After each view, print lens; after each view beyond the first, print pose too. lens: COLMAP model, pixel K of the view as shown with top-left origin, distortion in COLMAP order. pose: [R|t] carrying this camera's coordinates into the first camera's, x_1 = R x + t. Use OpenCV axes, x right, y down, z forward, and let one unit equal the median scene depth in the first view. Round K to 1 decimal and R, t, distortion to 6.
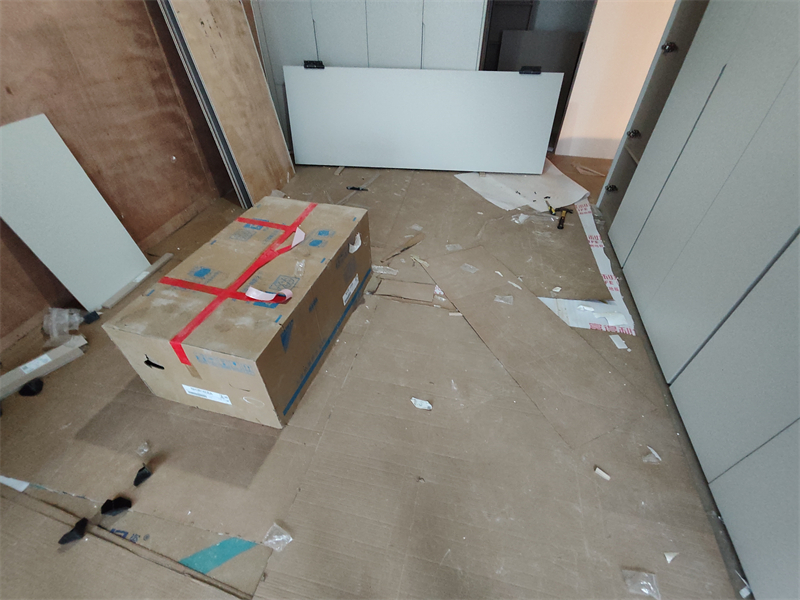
lens RADIAL K [[362.9, 0, 402.4], [0, 362.9, 312.1], [0, 0, 1]] dist [-0.001355, -0.000664]
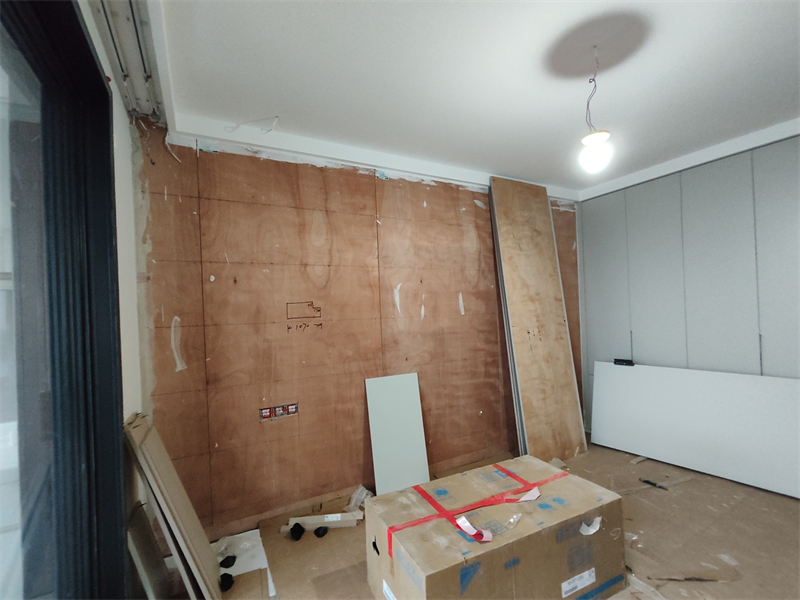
lens RADIAL K [[363.5, 0, 401.7], [0, 363.5, 311.5], [0, 0, 1]] dist [-0.007267, 0.009823]
pose [[0.654521, -0.035722, -0.755200, 0.208247], [-0.476122, 0.756451, -0.448429, 0.029488], [0.587291, 0.653074, 0.478105, -0.043841]]
